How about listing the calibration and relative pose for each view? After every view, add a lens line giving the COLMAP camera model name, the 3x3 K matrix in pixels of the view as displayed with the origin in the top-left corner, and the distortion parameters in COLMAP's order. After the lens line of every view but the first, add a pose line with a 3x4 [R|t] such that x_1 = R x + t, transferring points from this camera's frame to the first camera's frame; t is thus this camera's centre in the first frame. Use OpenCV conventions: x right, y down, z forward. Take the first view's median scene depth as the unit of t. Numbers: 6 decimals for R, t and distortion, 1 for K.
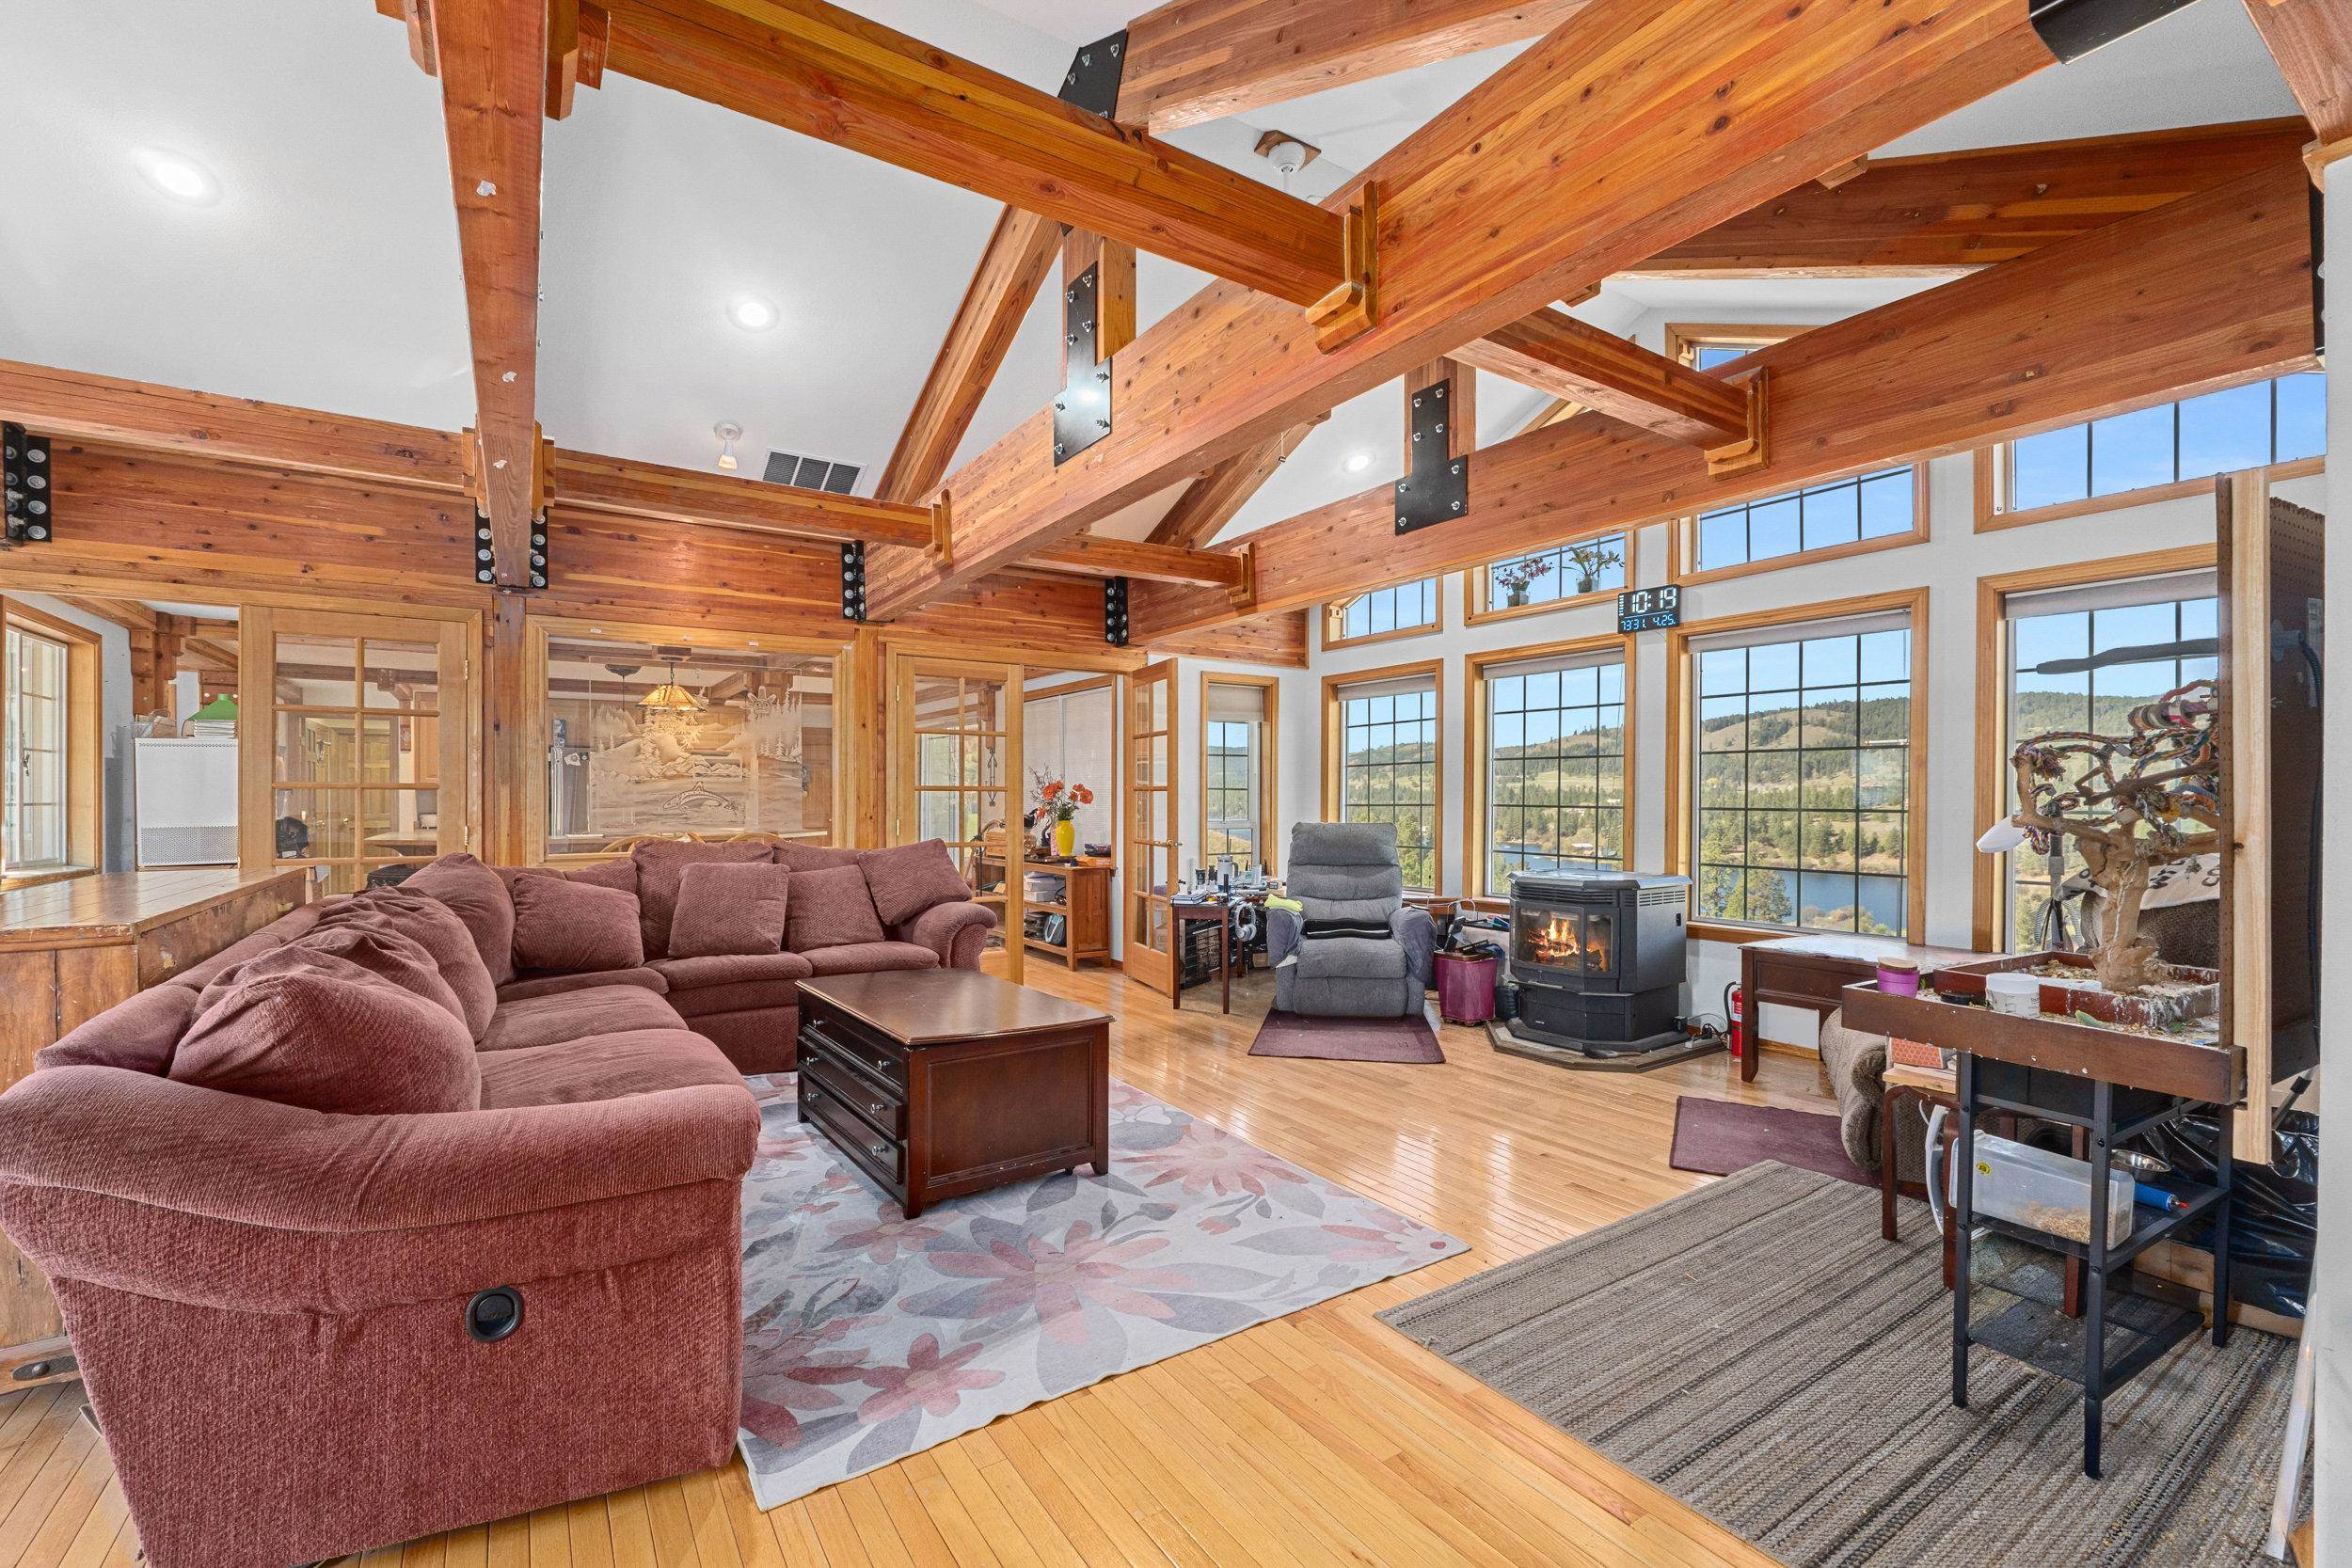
lens RADIAL K [[993.2, 0, 1176.0], [0, 993.2, 784.0], [0, 0, 1]] dist [-0.000998, -0.000245]
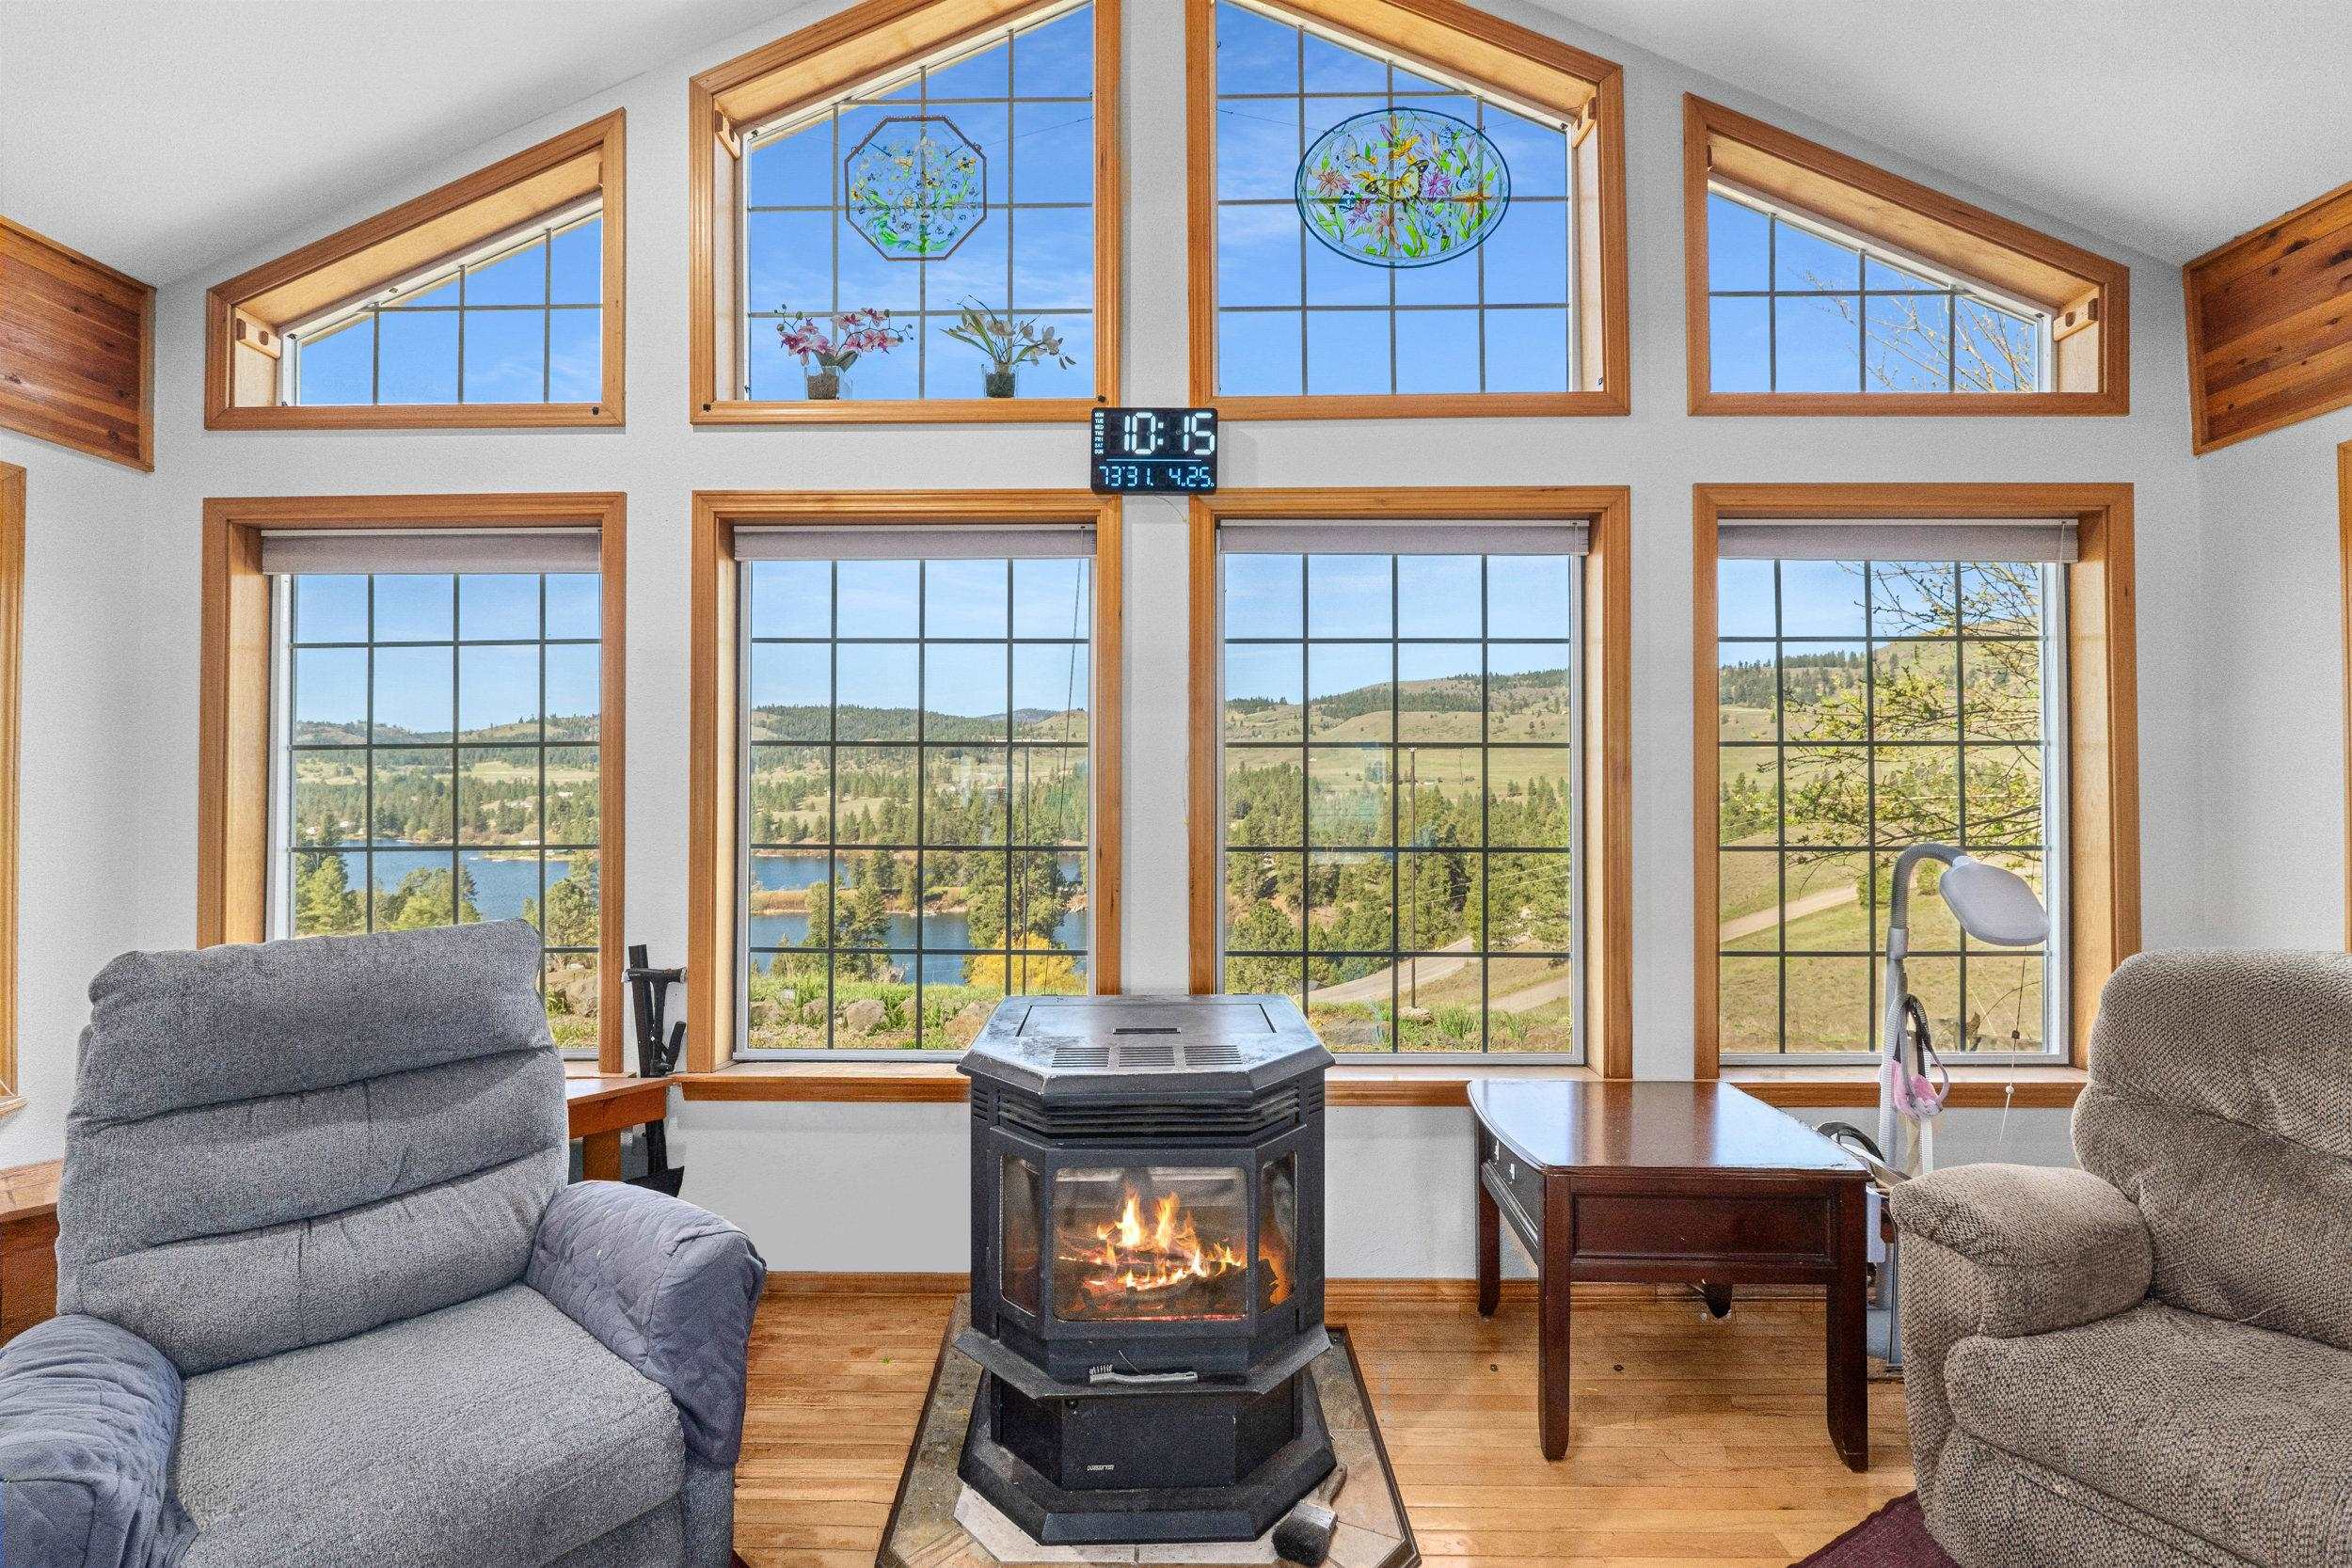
lens RADIAL K [[991.1, 0, 1176.0], [0, 991.1, 784.0], [0, 0, 1]] dist [-0.011836, -0.000105]
pose [[0.574181, 0.004364, 0.818717, 0.082326], [-0.009458, 0.999954, 0.001303, -0.012477], [-0.818674, -0.008492, 0.574196, 0.701611]]
